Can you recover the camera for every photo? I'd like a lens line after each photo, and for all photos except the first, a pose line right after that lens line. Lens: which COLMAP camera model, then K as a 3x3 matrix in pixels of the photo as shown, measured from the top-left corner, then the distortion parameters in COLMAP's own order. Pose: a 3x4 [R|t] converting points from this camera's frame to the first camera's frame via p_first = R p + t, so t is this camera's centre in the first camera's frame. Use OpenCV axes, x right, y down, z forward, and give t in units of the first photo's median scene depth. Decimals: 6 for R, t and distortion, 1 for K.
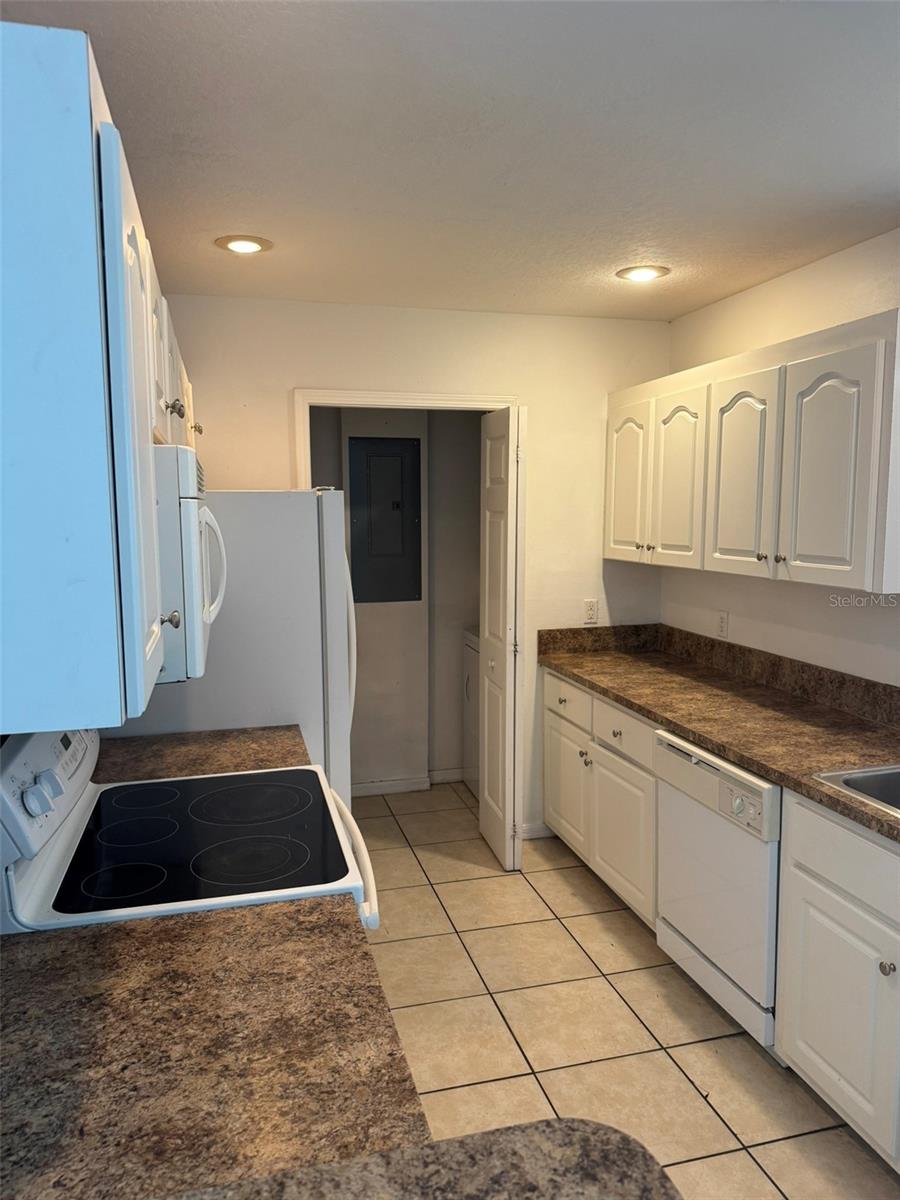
lens RADIAL K [[844.6, 0, 437.4], [0, 844.6, 596.9], [0, 0, 1]] dist [0.057864, -0.066985]
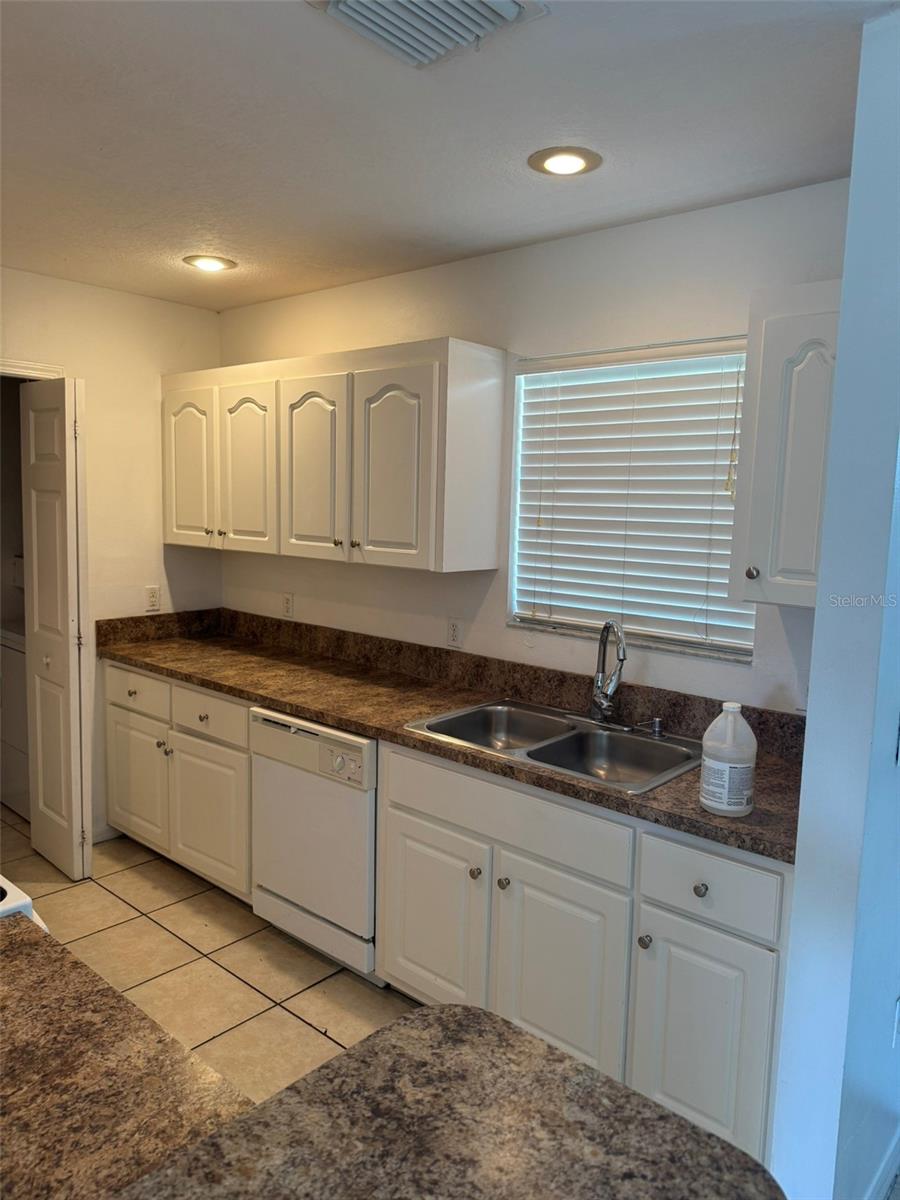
lens RADIAL K [[844.6, 0, 444.8], [0, 844.6, 588.7], [0, 0, 1]] dist [0.057864, -0.066985]
pose [[0.831994, -0.030677, 0.553936, -0.120122], [0.028809, 0.999512, 0.012084, 0.005445], [-0.554036, 0.005904, 0.832472, -0.000203]]
